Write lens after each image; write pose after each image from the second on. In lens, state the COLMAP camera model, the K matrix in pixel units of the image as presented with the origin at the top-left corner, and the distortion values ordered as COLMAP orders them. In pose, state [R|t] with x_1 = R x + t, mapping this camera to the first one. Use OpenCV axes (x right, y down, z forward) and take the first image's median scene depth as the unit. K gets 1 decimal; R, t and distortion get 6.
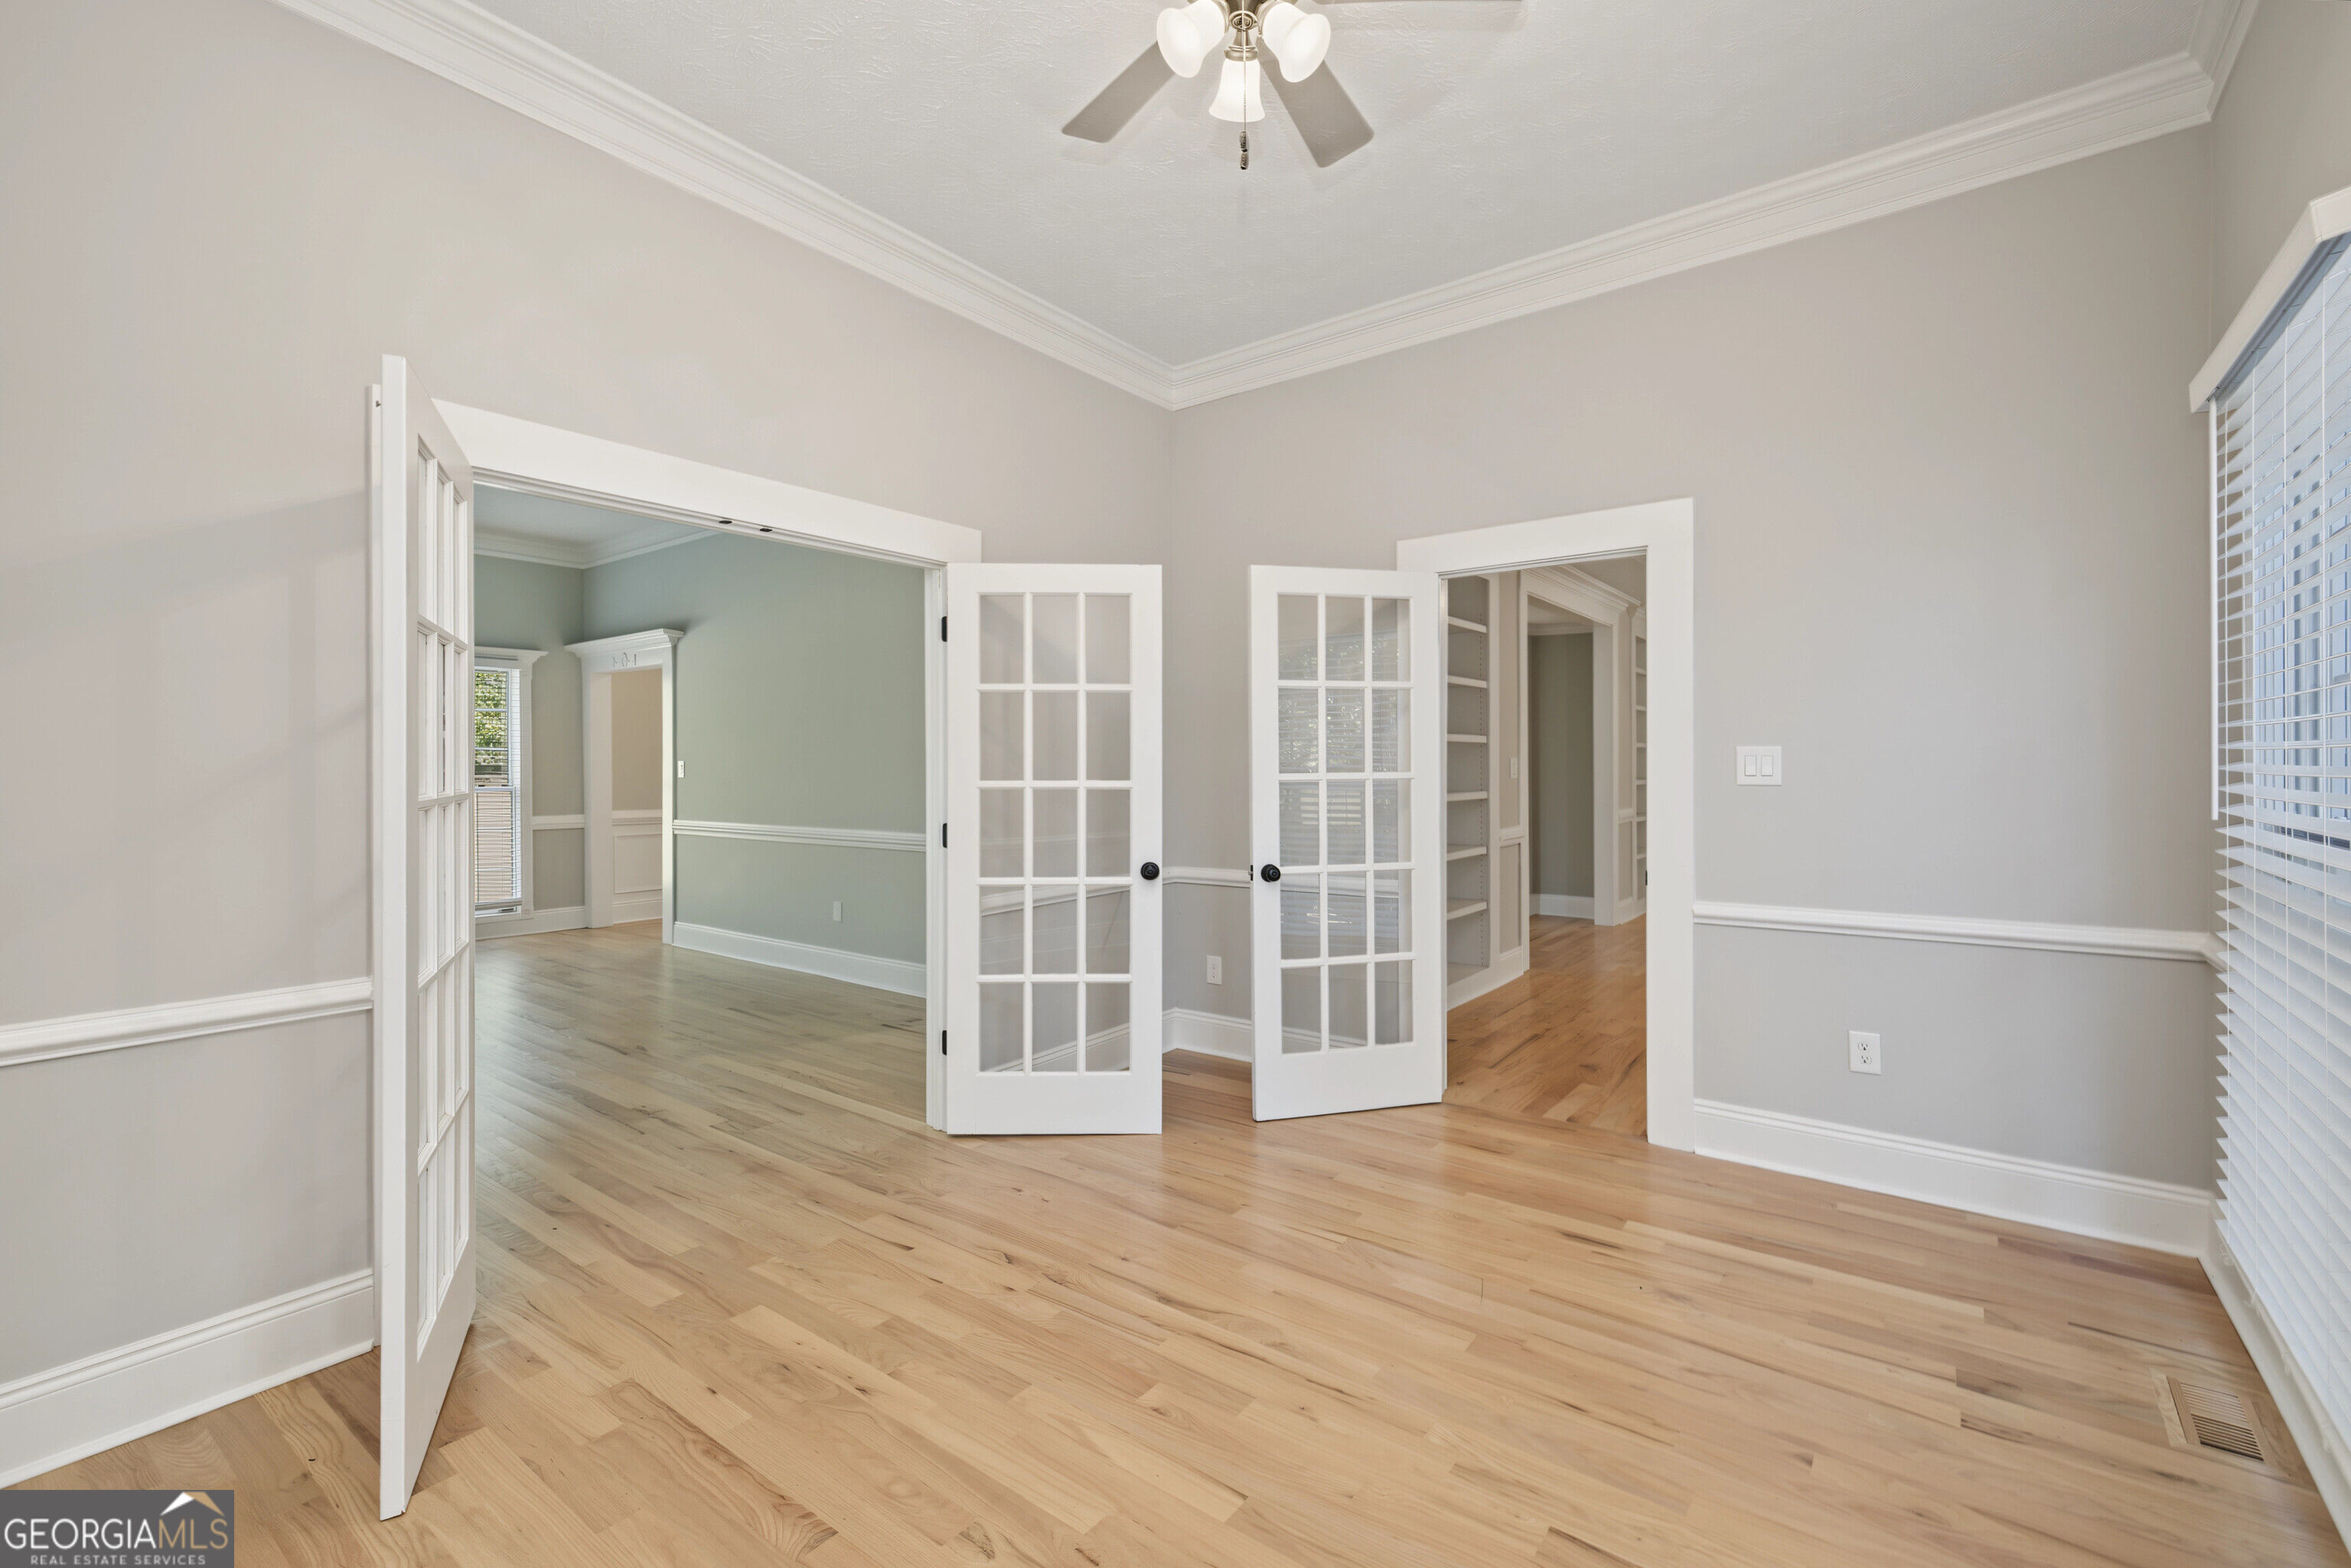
lens RADIAL K [[1017.3, 0, 1175.2], [0, 1017.3, 769.8], [0, 0, 1]] dist [0.007608, -0.001079]
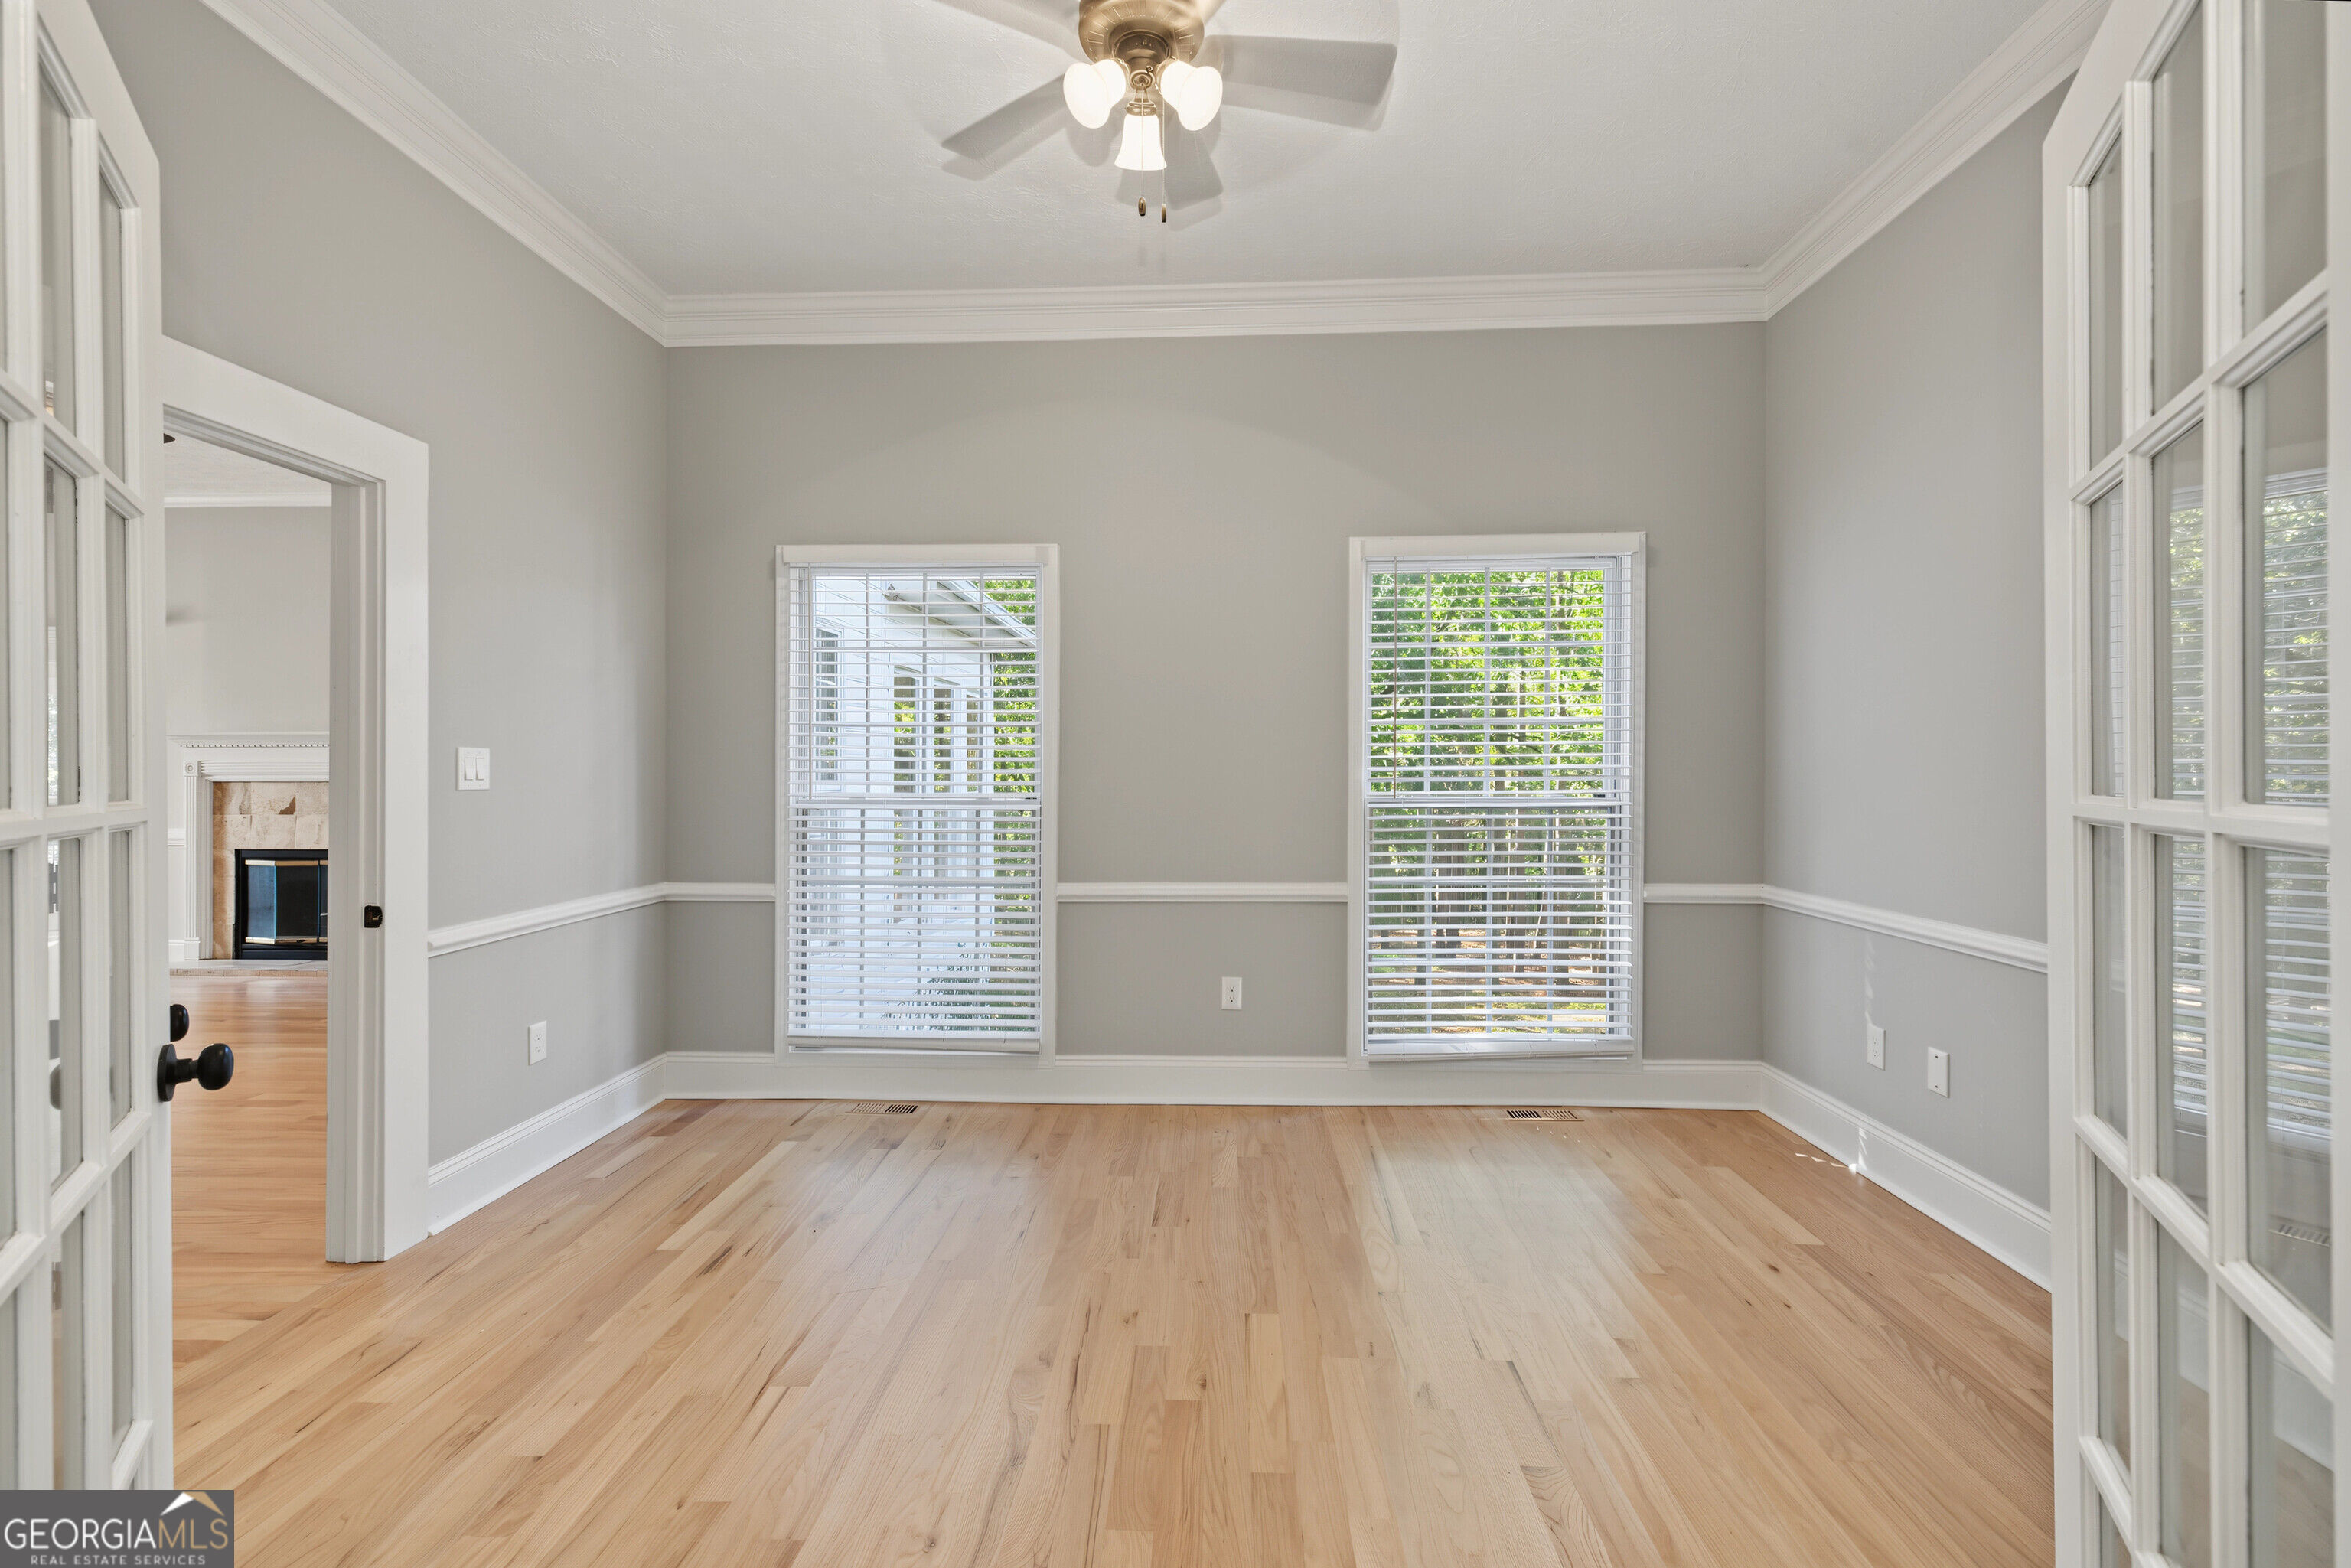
lens RADIAL K [[1017.3, 0, 1167.9], [0, 1017.3, 781.7], [0, 0, 1]] dist [0.007608, -0.001079]
pose [[-0.572607, 0.001469, 0.819829, -0.617184], [0.003999, 0.999992, 0.001001, 0.010138], [-0.819821, 0.003852, -0.572608, 1.179834]]
